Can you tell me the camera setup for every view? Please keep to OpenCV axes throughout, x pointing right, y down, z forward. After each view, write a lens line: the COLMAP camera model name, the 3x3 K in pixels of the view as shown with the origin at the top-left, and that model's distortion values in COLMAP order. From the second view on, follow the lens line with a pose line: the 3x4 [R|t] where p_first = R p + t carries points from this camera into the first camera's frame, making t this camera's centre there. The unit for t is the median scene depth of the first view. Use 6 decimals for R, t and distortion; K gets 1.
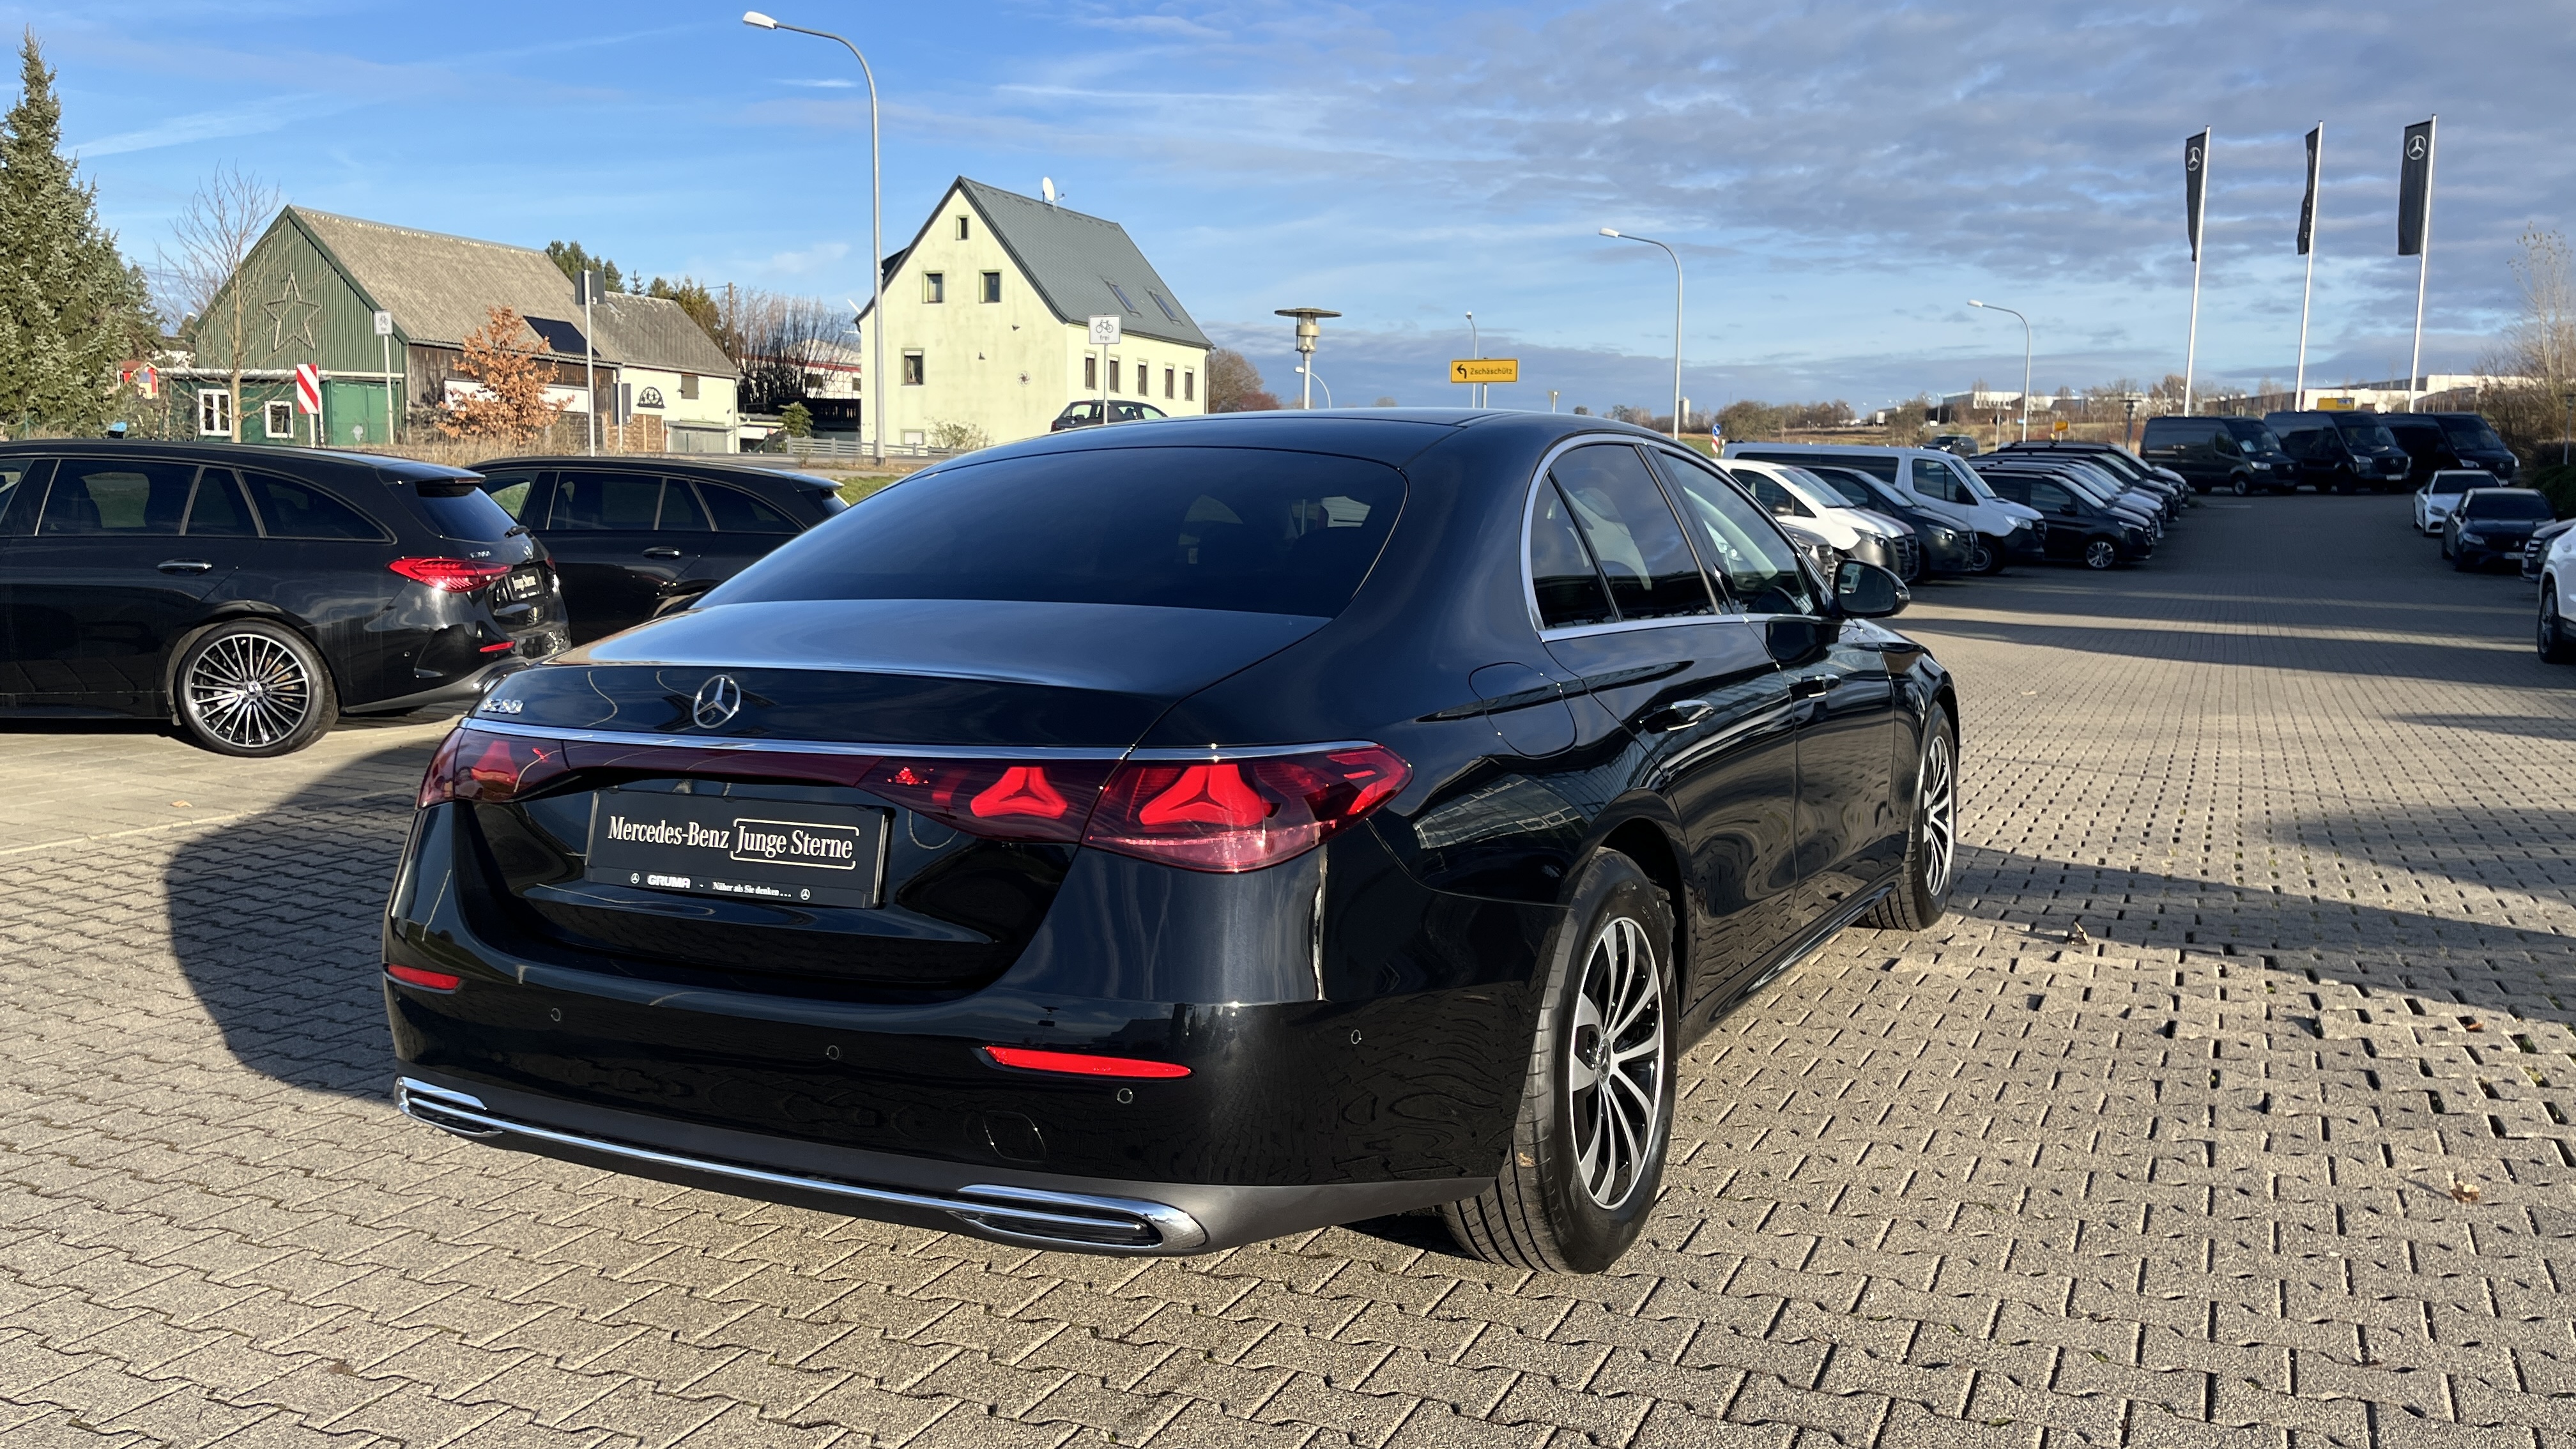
lens RADIAL K [[1968.4, 0, 1288.0], [0, 1968.4, 724.5], [0, 0, 1]] dist [0.023855, -0.003423]
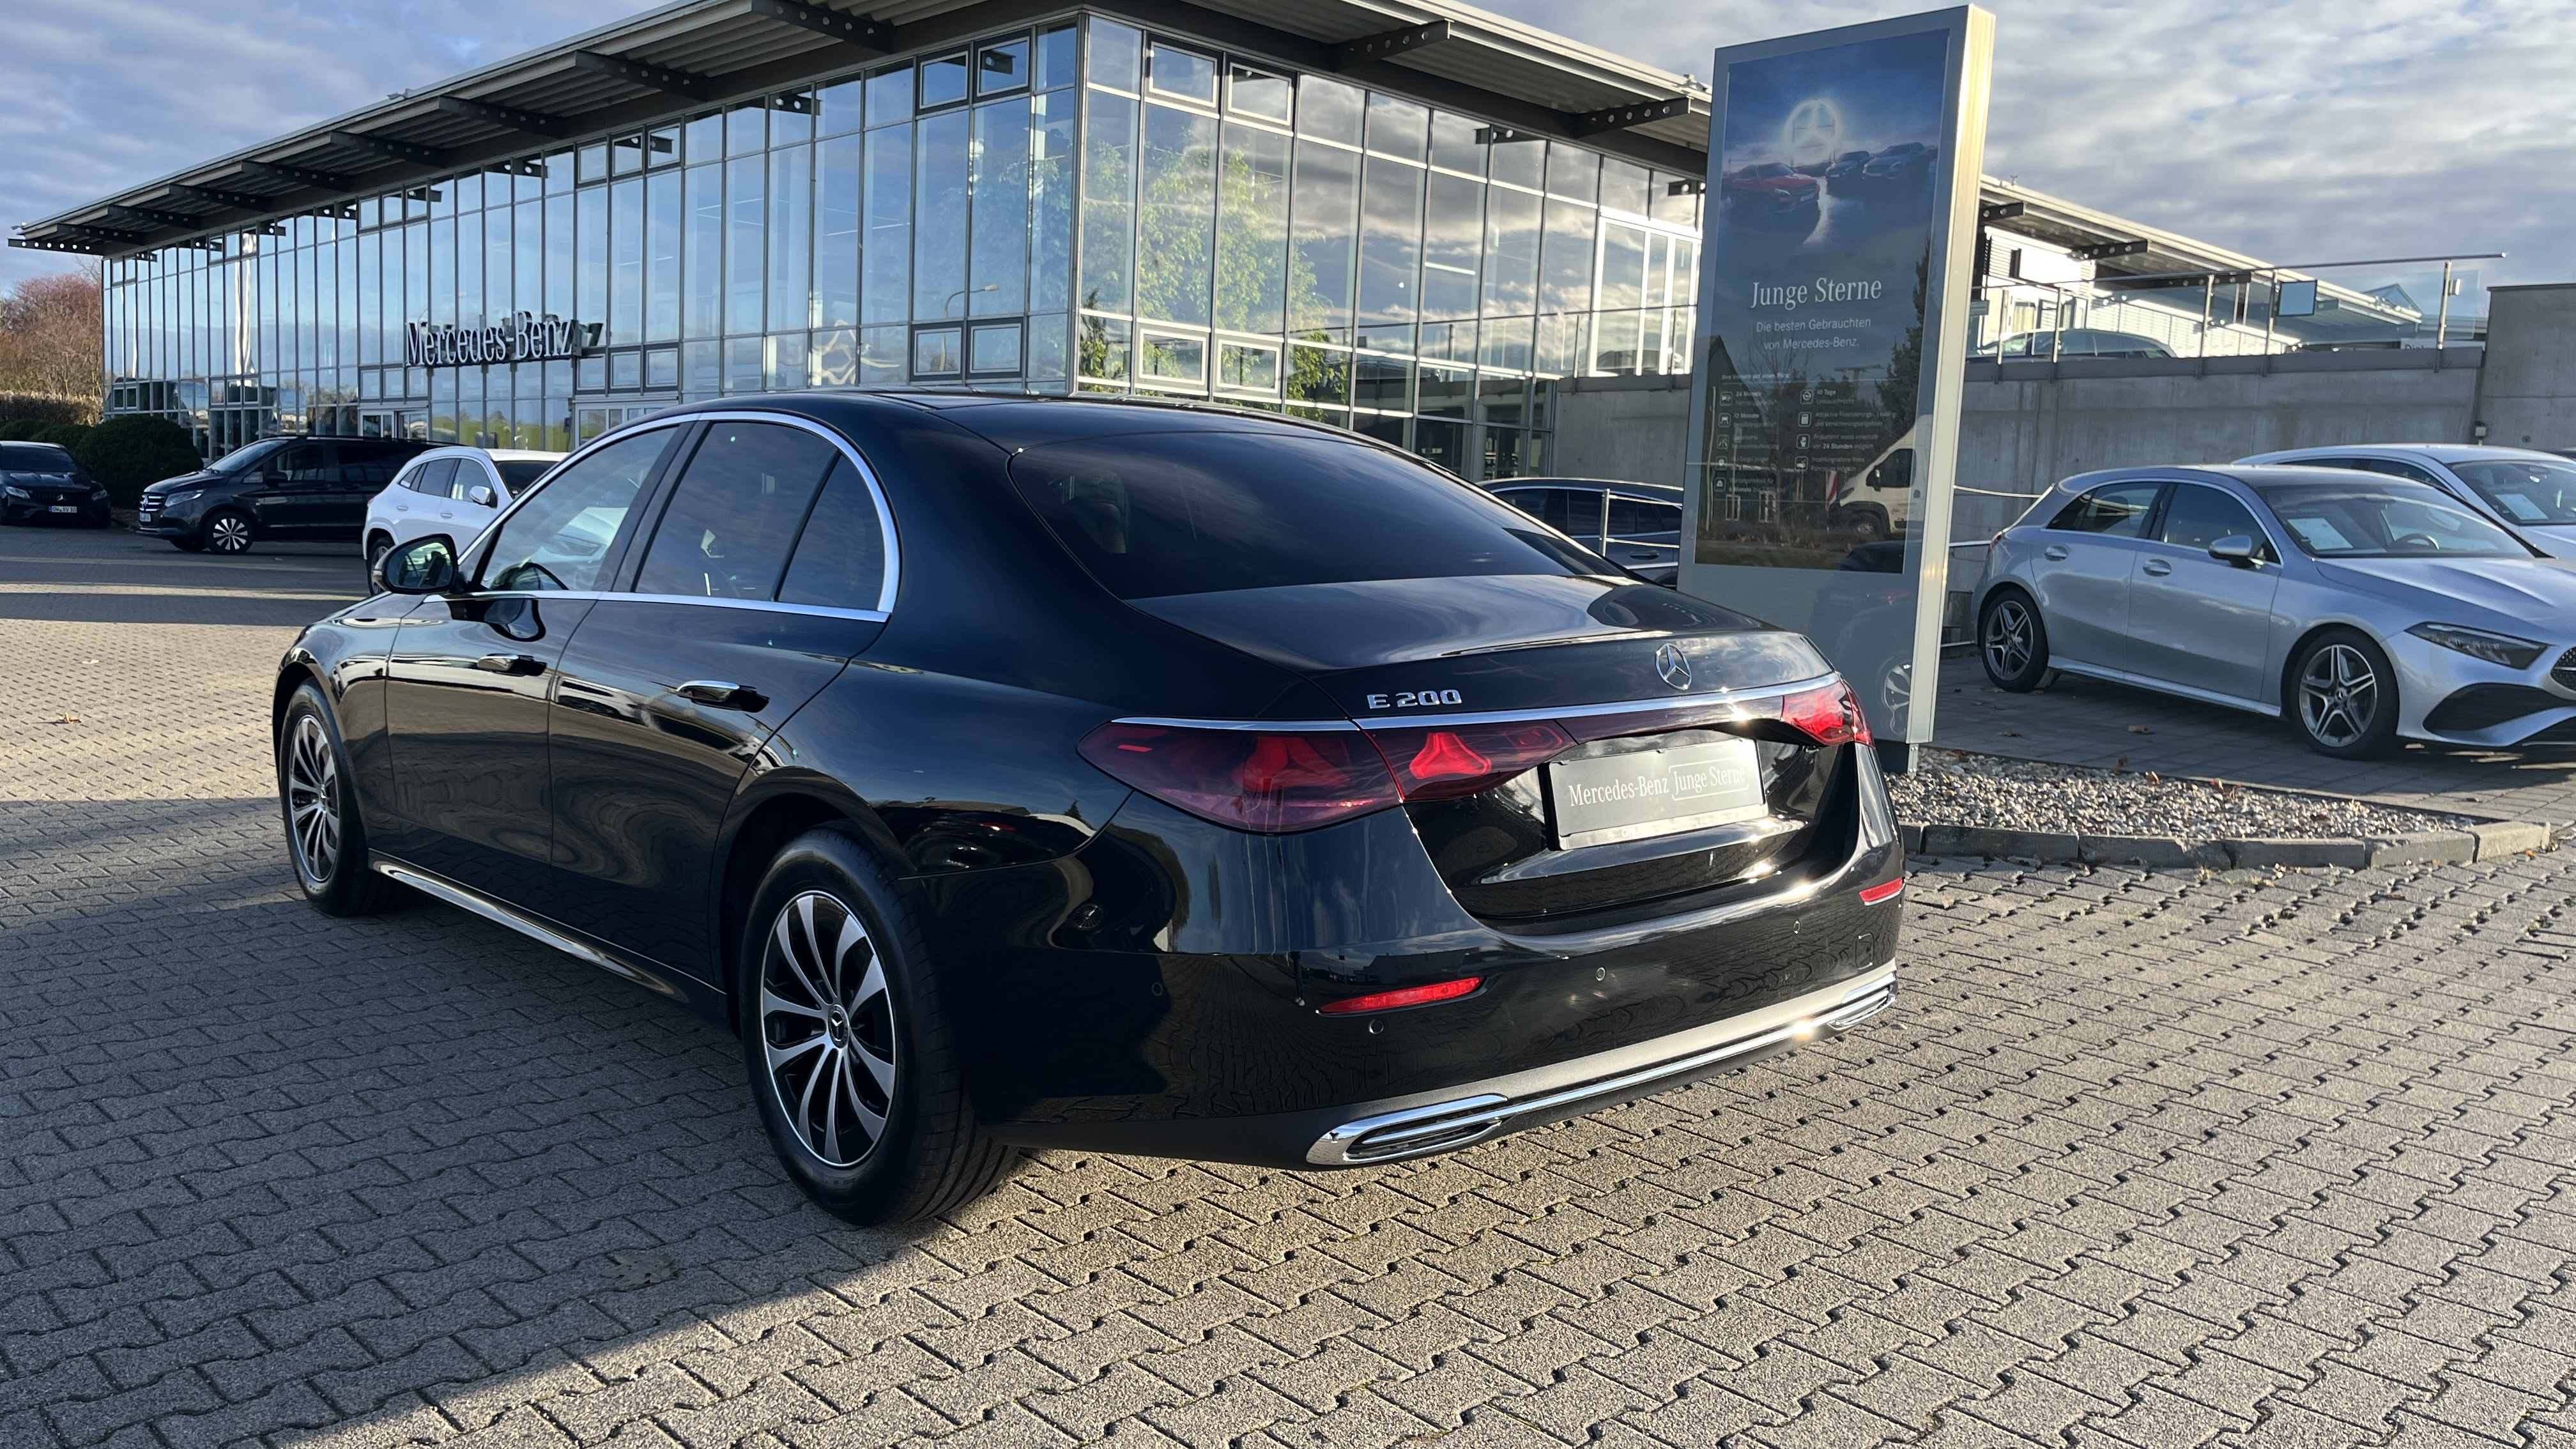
lens RADIAL K [[1929.6, 0, 1305.6], [0, 1929.6, 710.6], [0, 0, 1]] dist [0.059386, -0.073154]
pose [[0.353226, -0.089372, 0.931259, -0.092292], [0.071188, 0.995108, 0.068498, -0.005096], [-0.932826, 0.042099, 0.357860, 0.049707]]
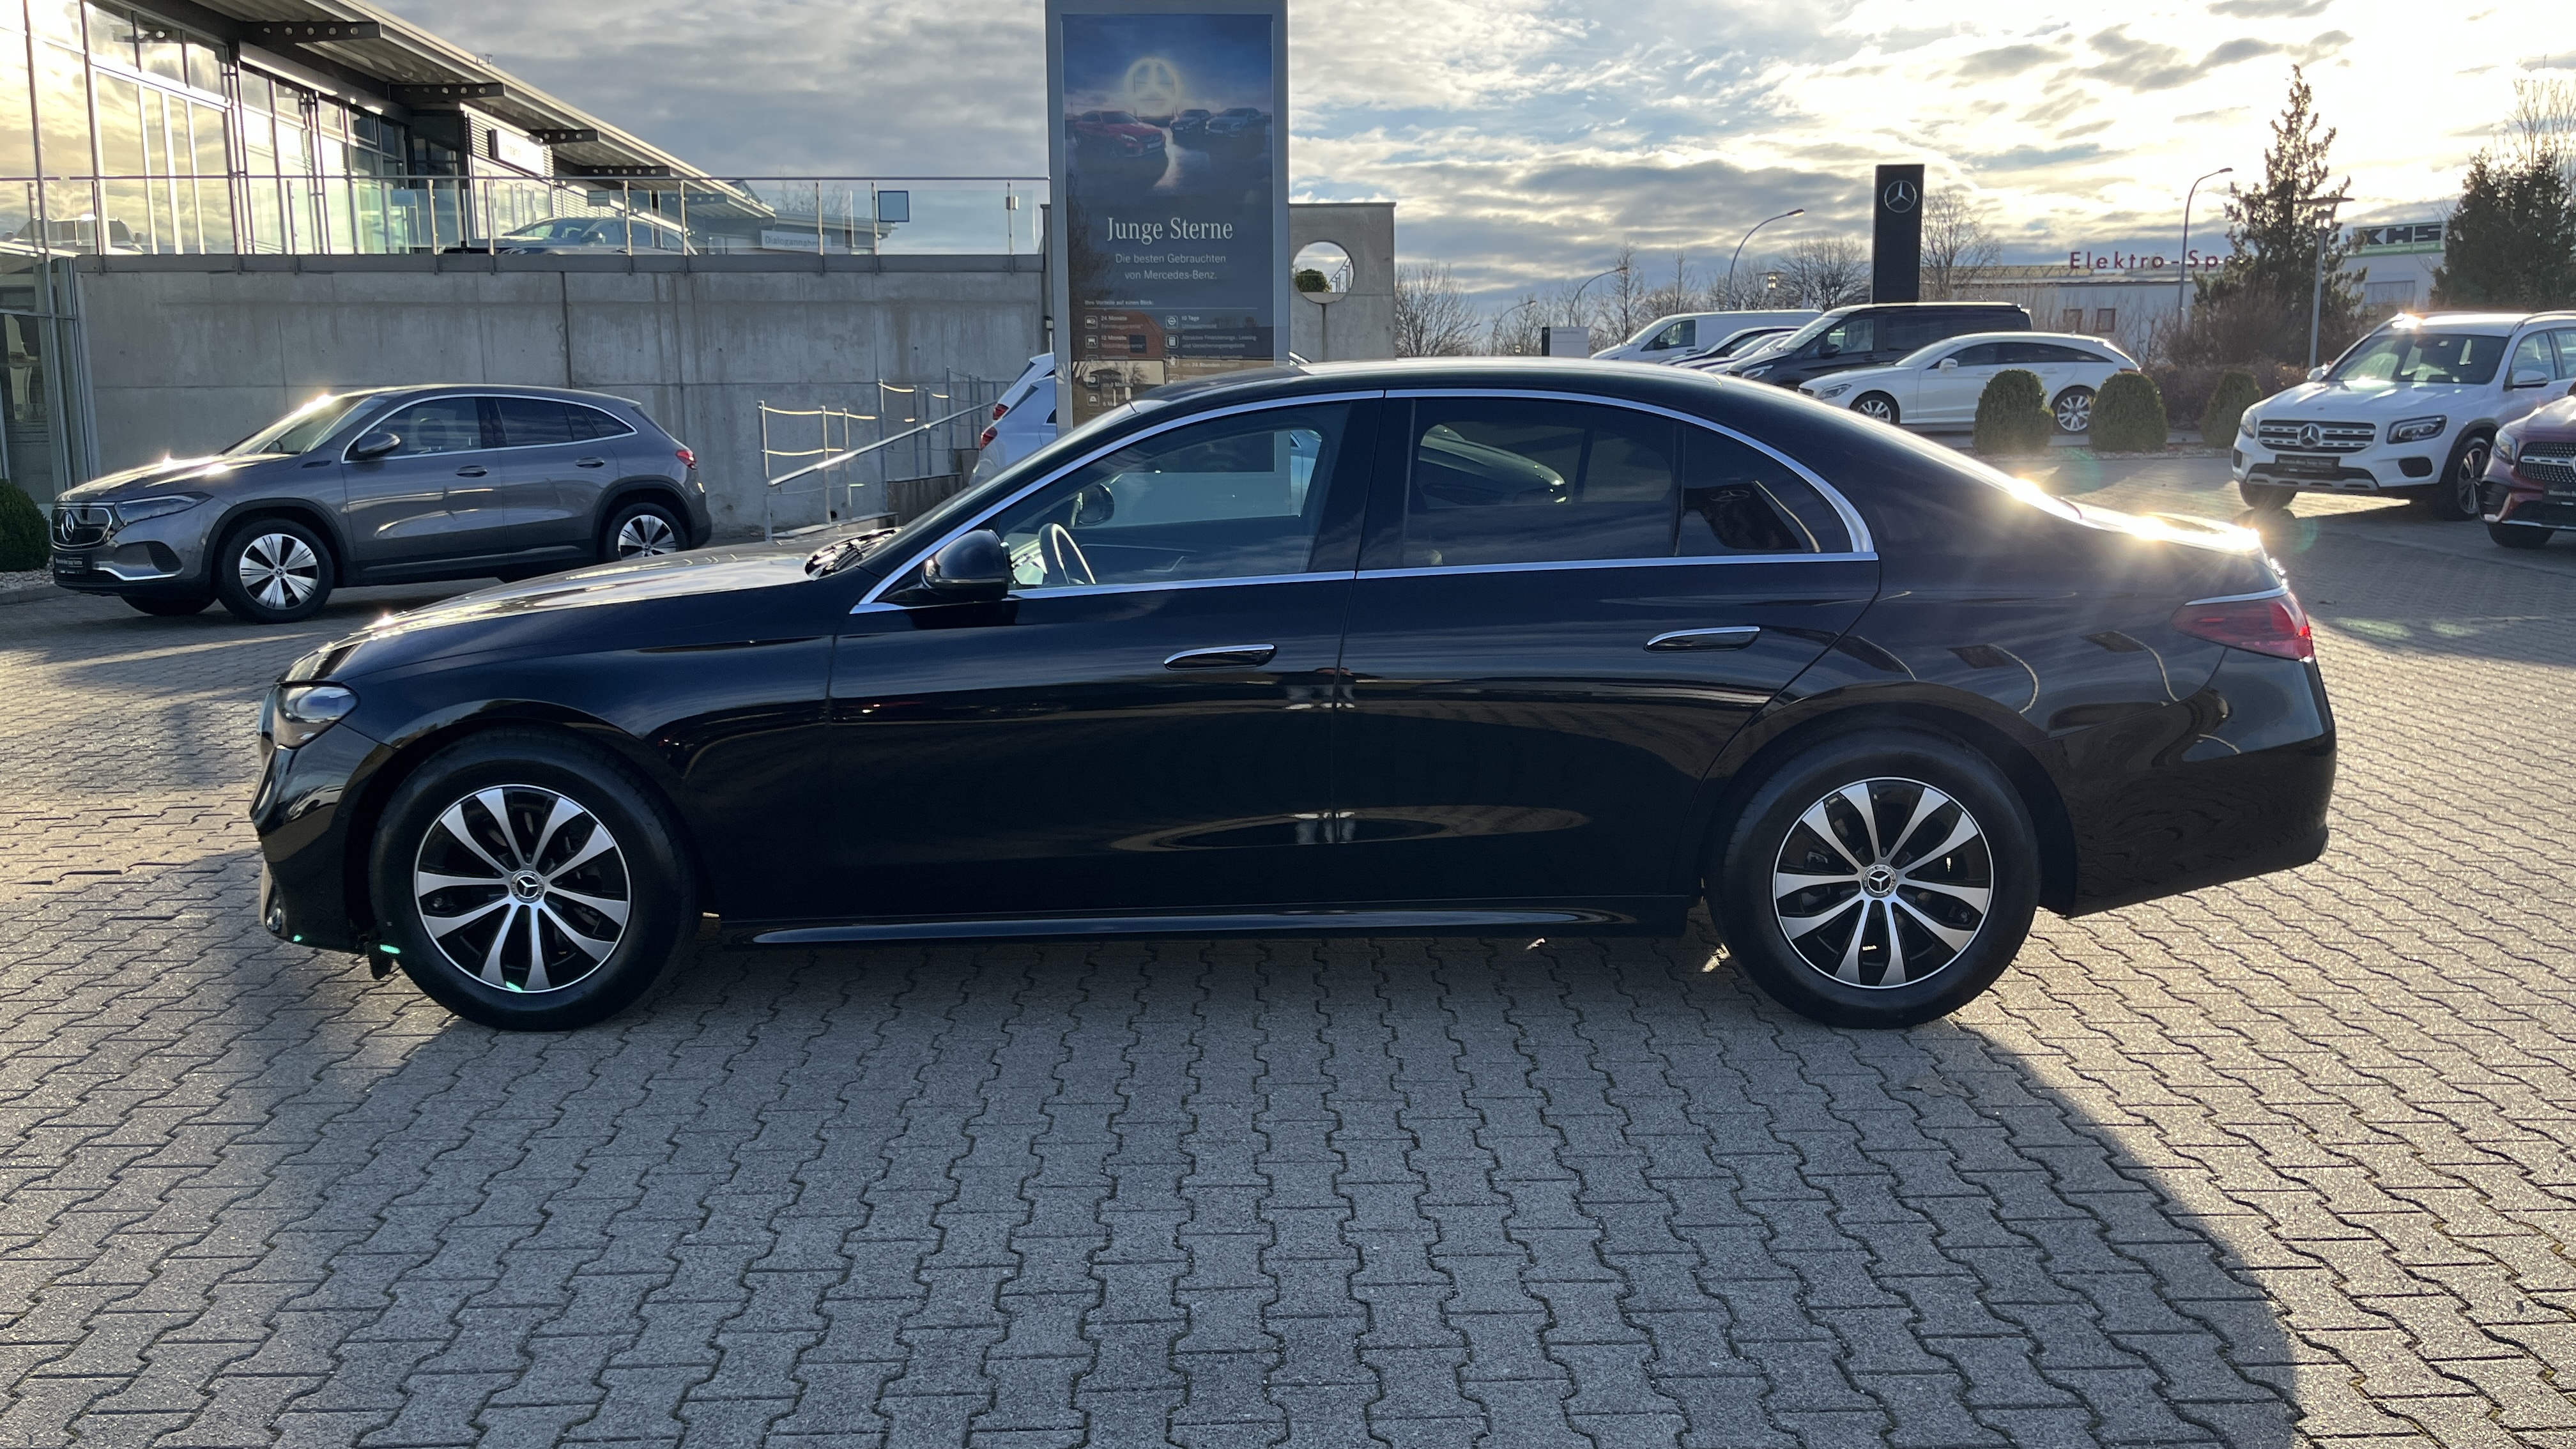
lens RADIAL K [[1899.2, 0, 1288.0], [0, 1899.2, 724.5], [0, 0, 1]] dist [0.059093, -0.061147]
pose [[-0.447484, -0.147378, 0.882064, -0.098734], [0.104560, 0.970940, 0.215272, -0.020225], [-0.888158, 0.188559, -0.419071, 0.160233]]
